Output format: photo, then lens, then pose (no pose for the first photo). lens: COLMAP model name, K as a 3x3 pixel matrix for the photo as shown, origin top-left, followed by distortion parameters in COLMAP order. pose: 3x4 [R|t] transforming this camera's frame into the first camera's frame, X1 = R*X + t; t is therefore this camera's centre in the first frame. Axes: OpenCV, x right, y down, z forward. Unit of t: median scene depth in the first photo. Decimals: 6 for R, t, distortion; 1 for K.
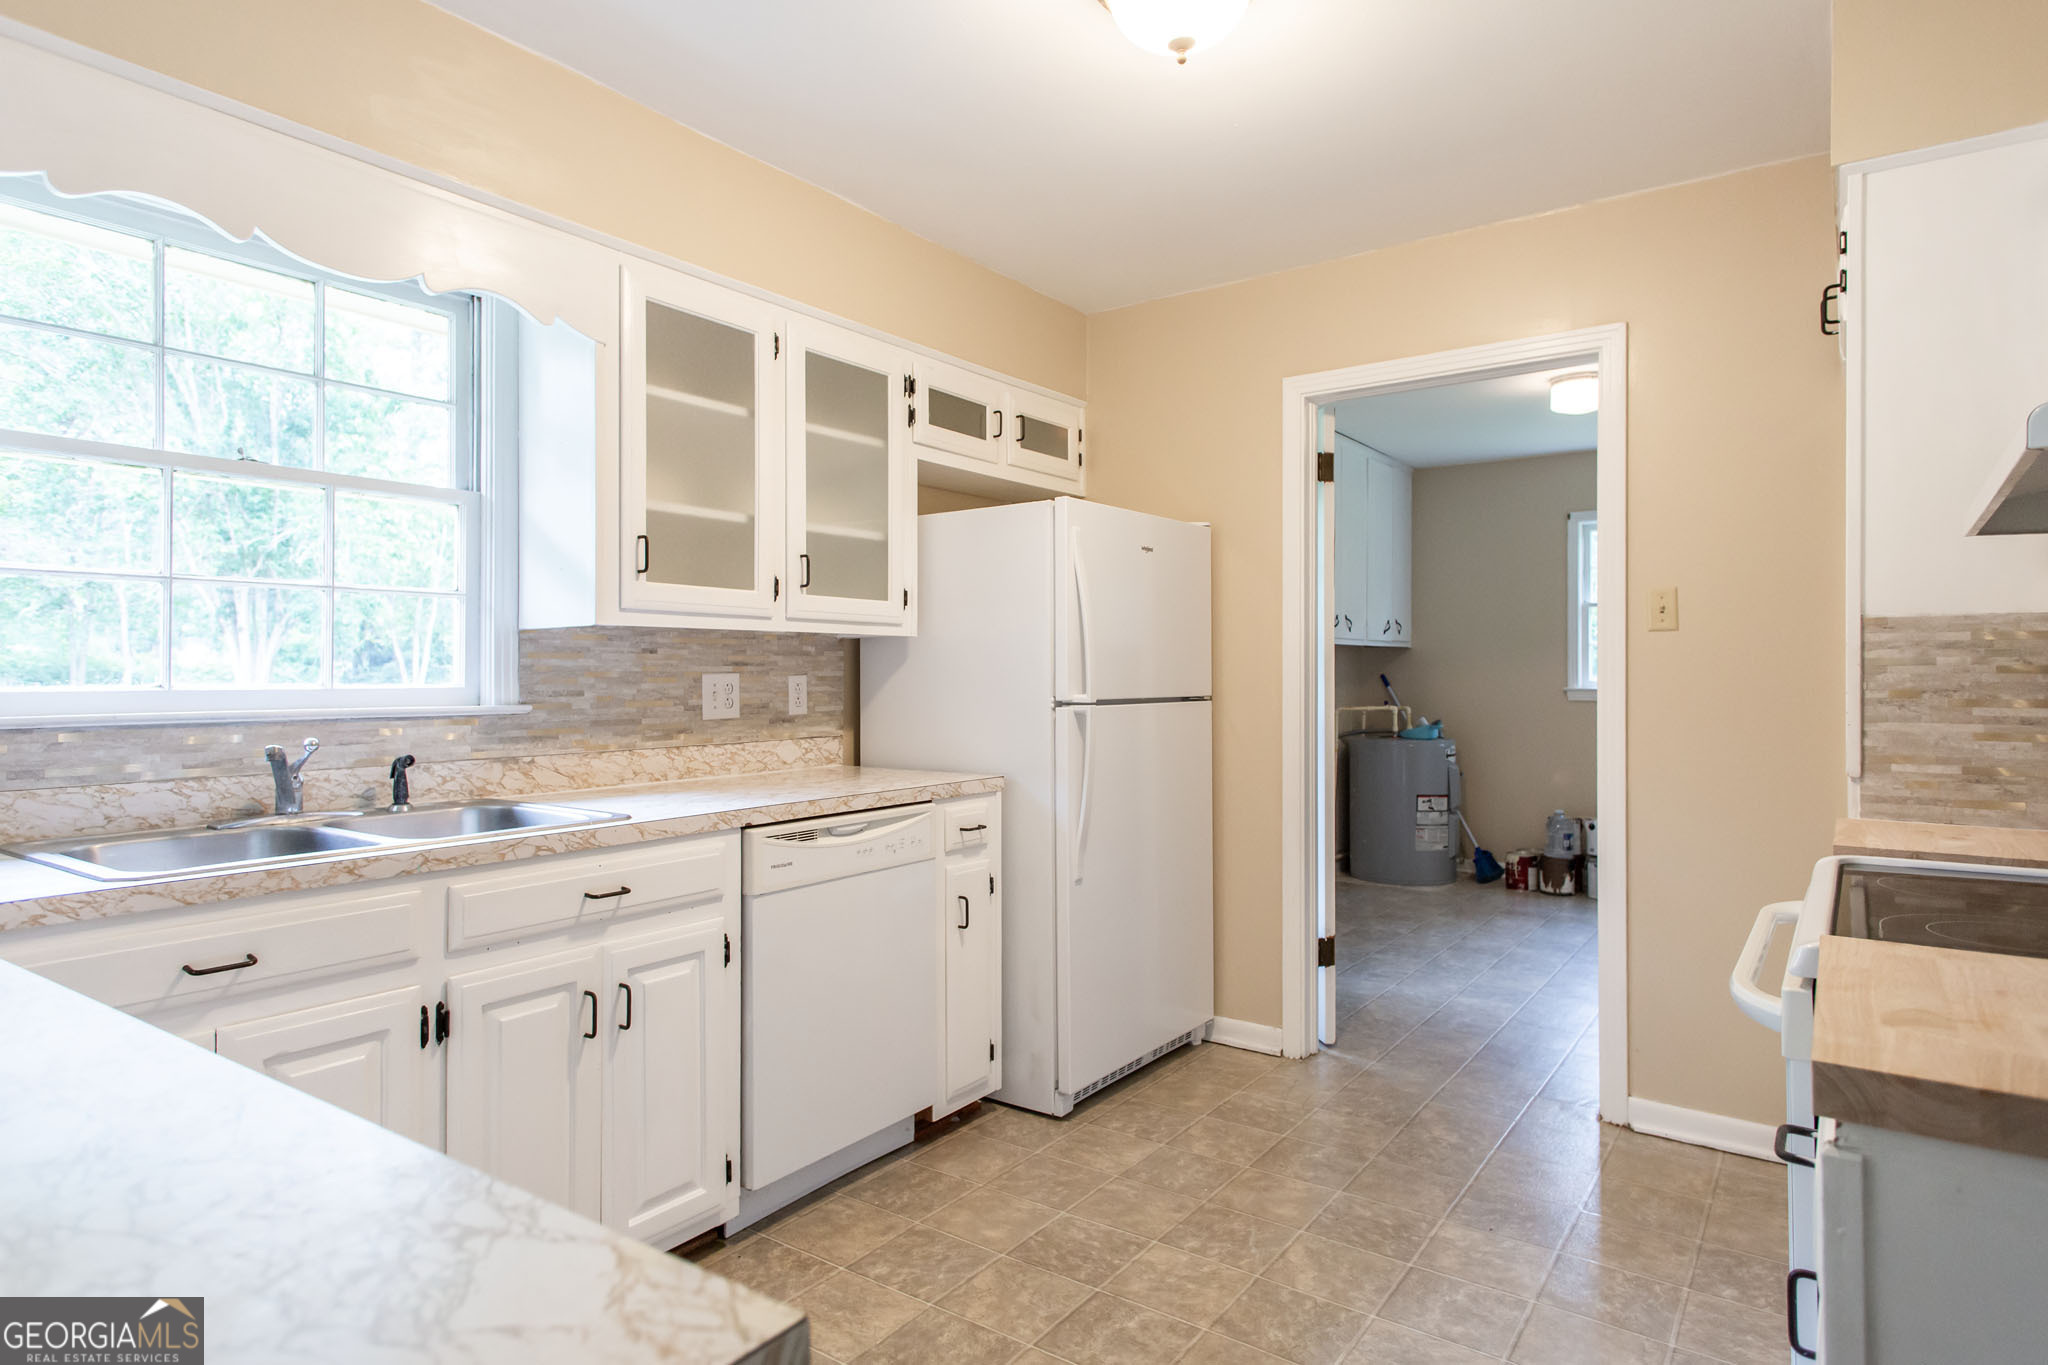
lens RADIAL K [[1163.8, 0, 962.0], [0, 1163.8, 657.6], [0, 0, 1]] dist [0.016137, -0.000754]
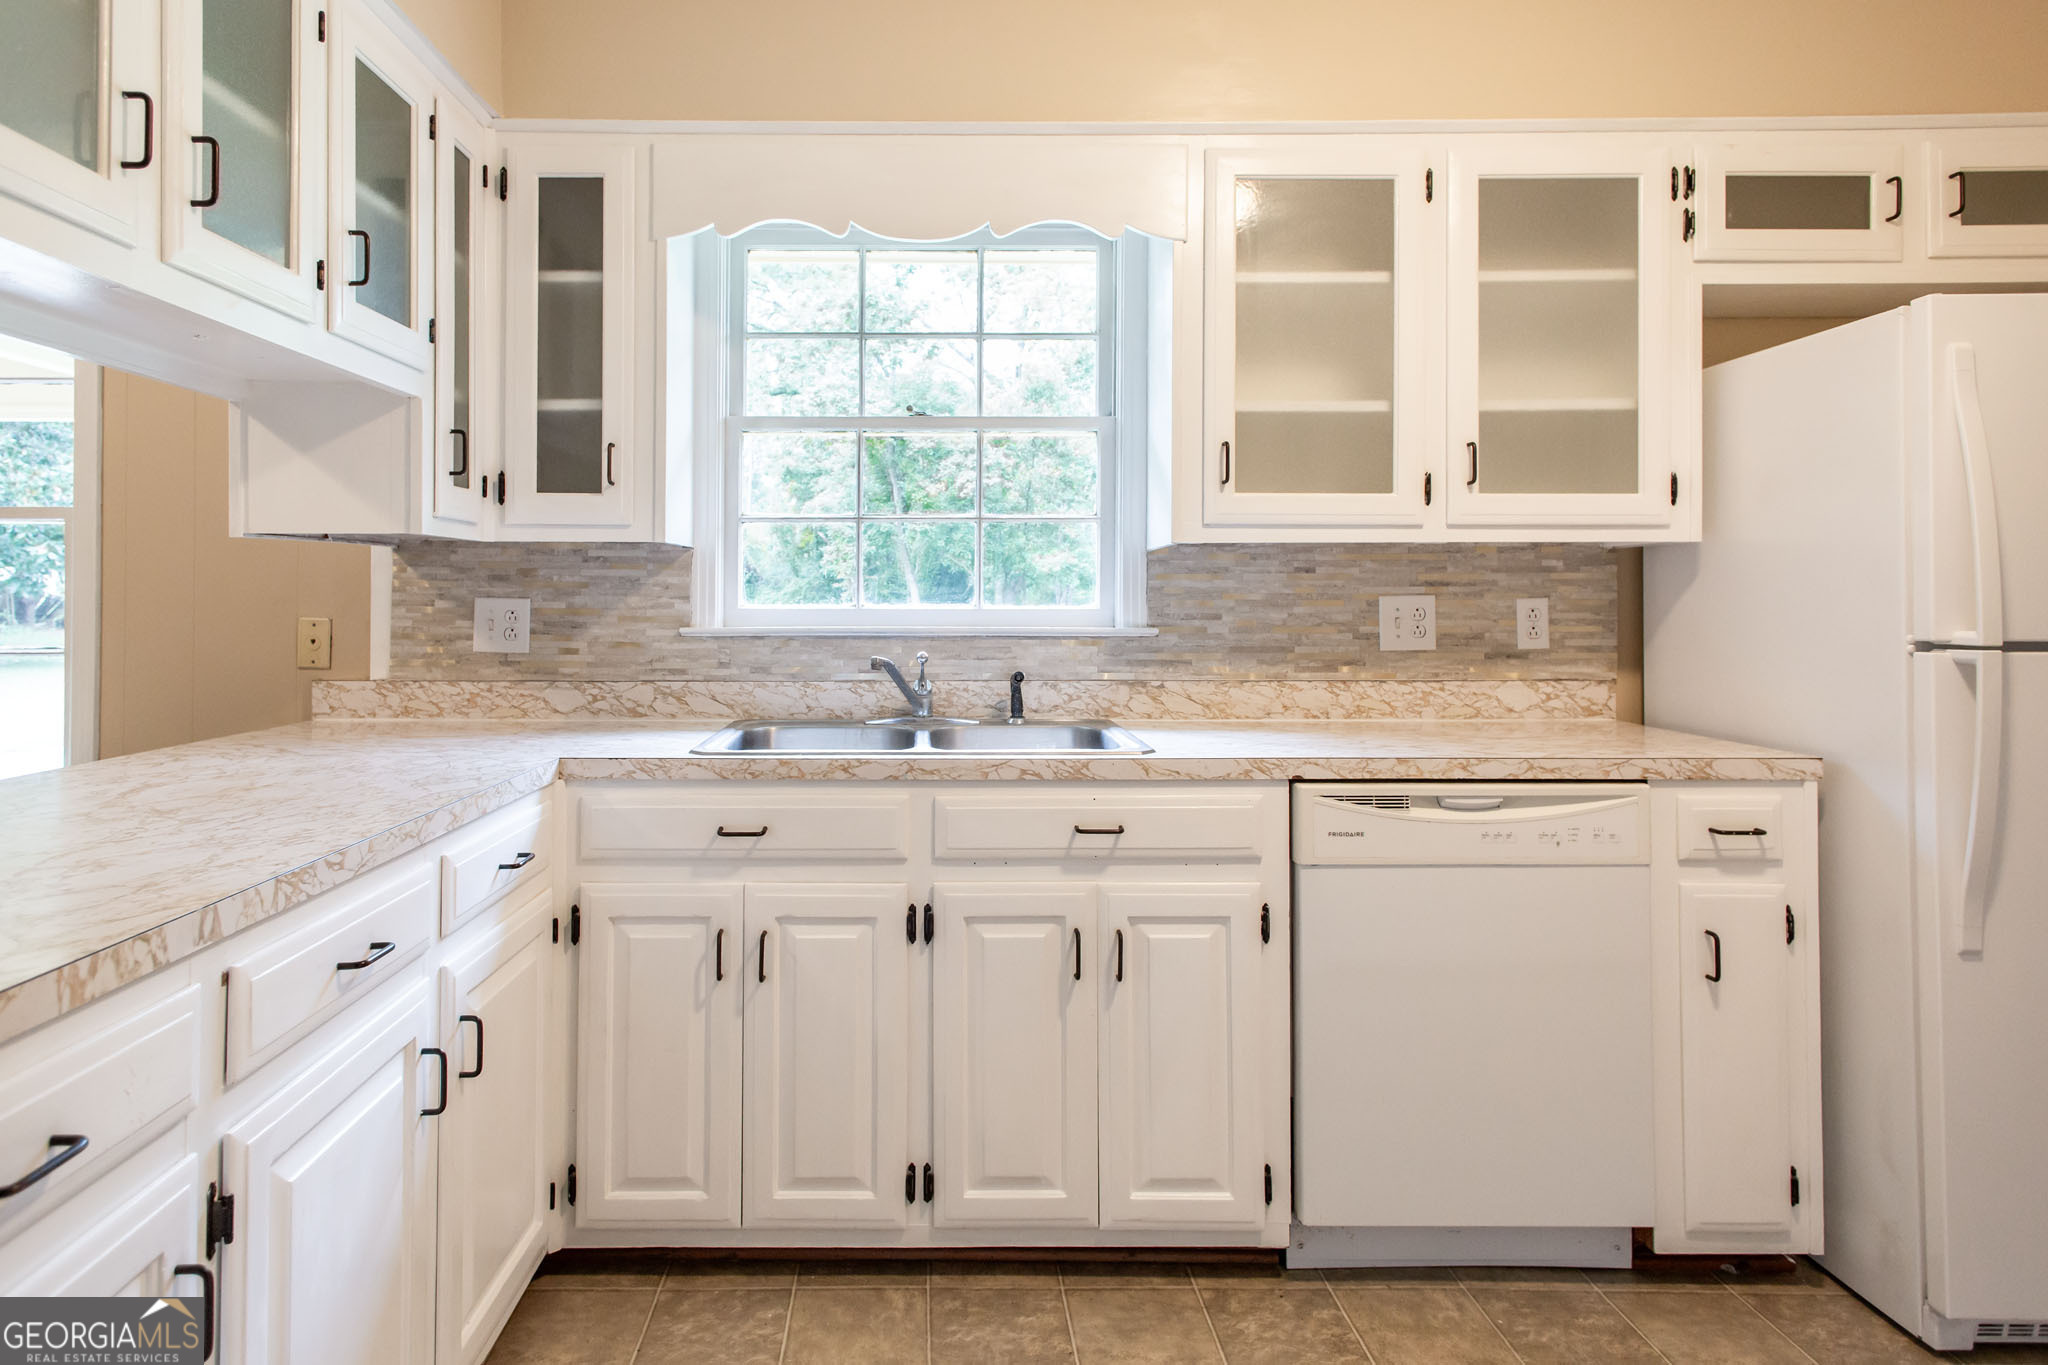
lens RADIAL K [[1163.8, 0, 994.7], [0, 1163.8, 581.4], [0, 0, 1]] dist [0.016137, -0.000754]
pose [[0.600673, -0.011578, -0.799411, 0.325748], [0.010252, 0.999924, -0.006778, 0.007006], [0.799429, -0.004124, 0.600747, 0.307778]]
